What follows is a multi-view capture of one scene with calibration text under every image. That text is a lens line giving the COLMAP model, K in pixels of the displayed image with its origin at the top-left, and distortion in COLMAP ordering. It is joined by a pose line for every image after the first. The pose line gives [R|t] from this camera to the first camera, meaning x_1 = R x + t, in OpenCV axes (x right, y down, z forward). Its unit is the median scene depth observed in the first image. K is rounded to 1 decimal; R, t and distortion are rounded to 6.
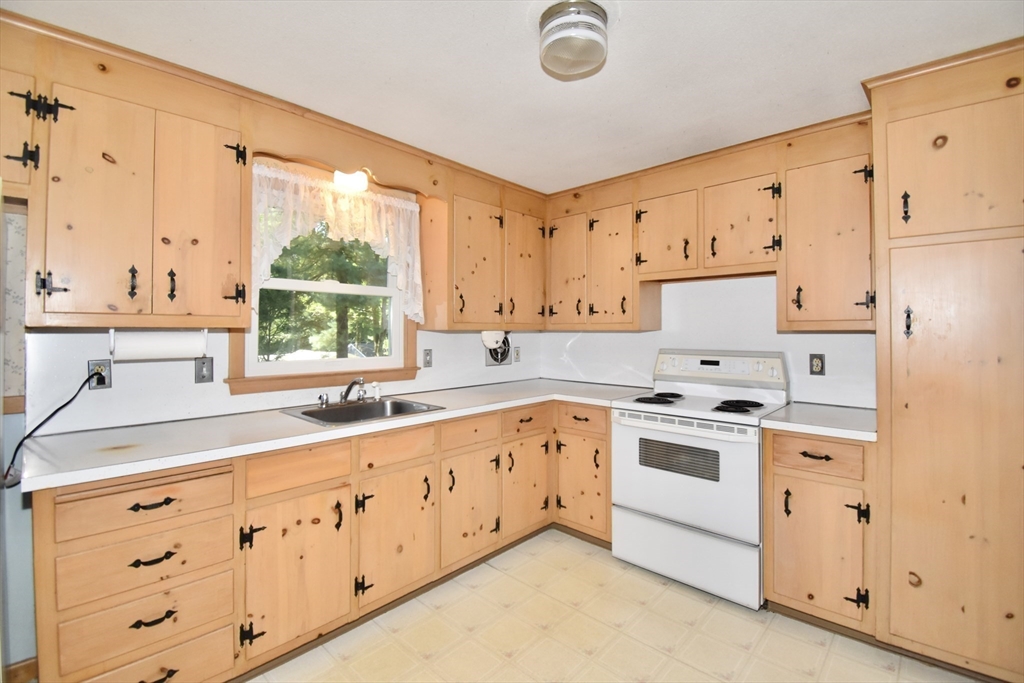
lens RADIAL K [[460.7, 0, 505.7], [0, 460.7, 328.6], [0, 0, 1]] dist [0.026271, -0.029510]
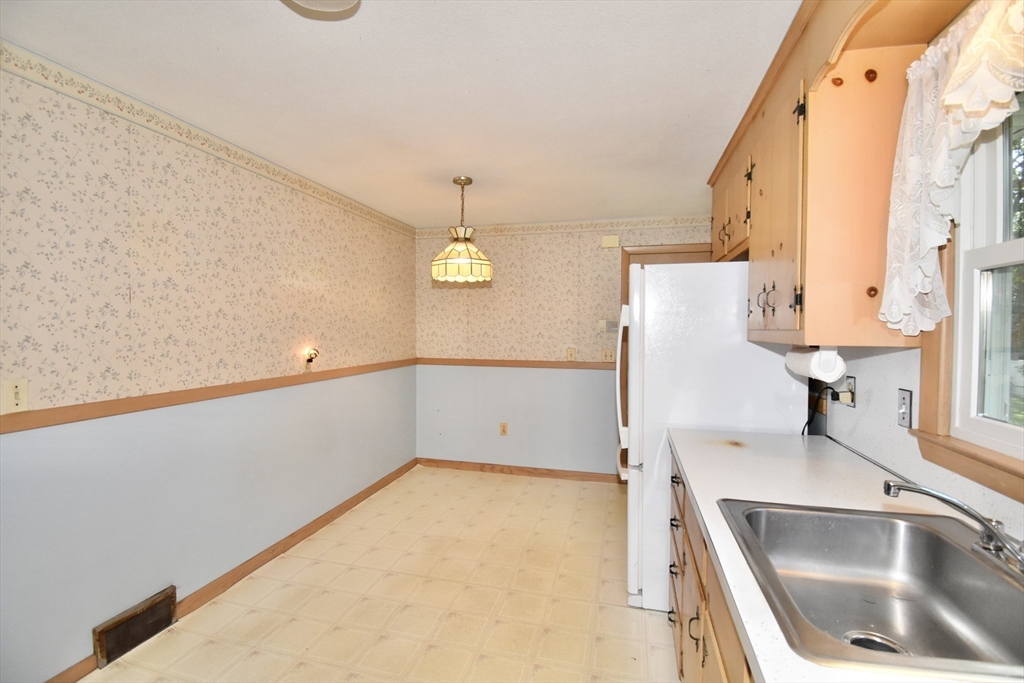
lens RADIAL K [[447.4, 0, 512.0], [0, 447.4, 341.5], [0, 0, 1]] dist [0.025878, -0.026294]
pose [[-0.874921, 0.006778, -0.484218, 0.147964], [-0.004327, 0.999753, 0.021812, -0.016933], [0.484246, 0.021179, -0.874675, 1.158355]]
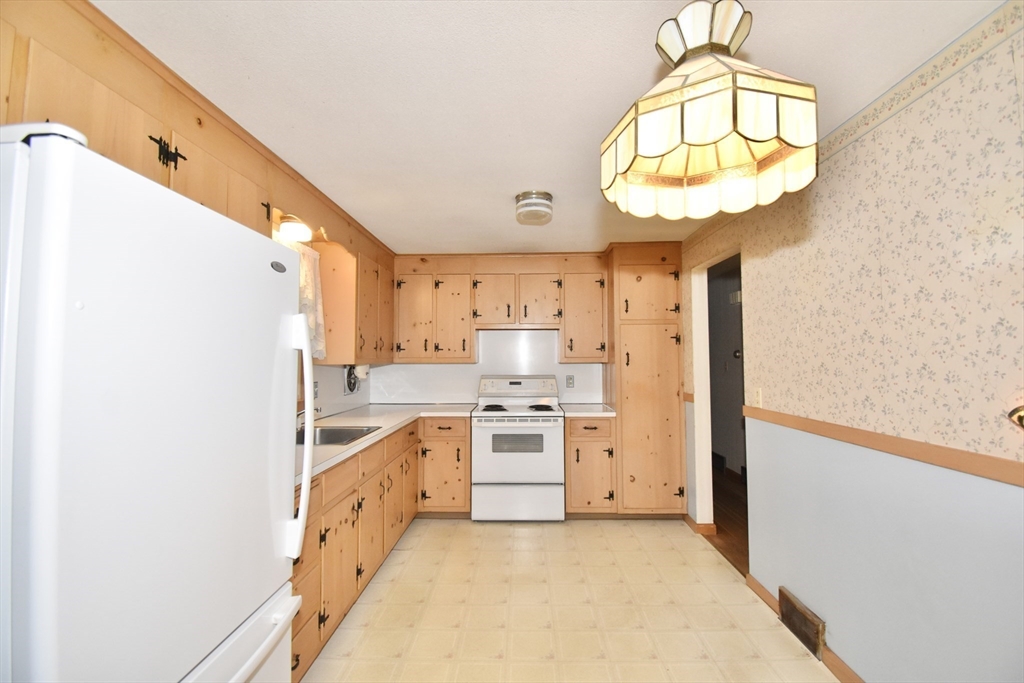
lens RADIAL K [[454.5, 0, 512.0], [0, 454.5, 341.5], [0, 0, 1]] dist [0.028140, -0.029077]
pose [[0.744440, 0.020583, 0.667372, -0.710533], [0.000930, 0.999492, -0.031863, -0.021664], [-0.667689, 0.024340, 0.744043, -0.170558]]
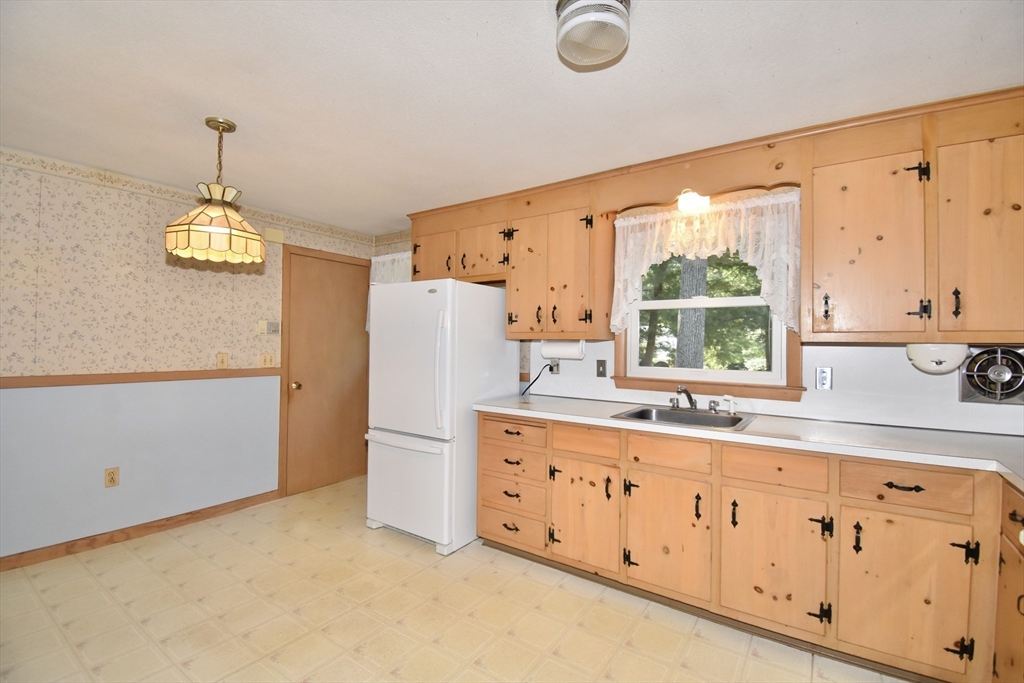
lens RADIAL K [[454.5, 0, 512.0], [0, 454.5, 341.5], [0, 0, 1]] dist [0.028140, -0.029077]
pose [[0.143122, -0.003899, -0.989697, 0.673170], [-0.006193, 0.999969, -0.004835, 0.010246], [0.989686, 0.006821, 0.143093, 0.454472]]
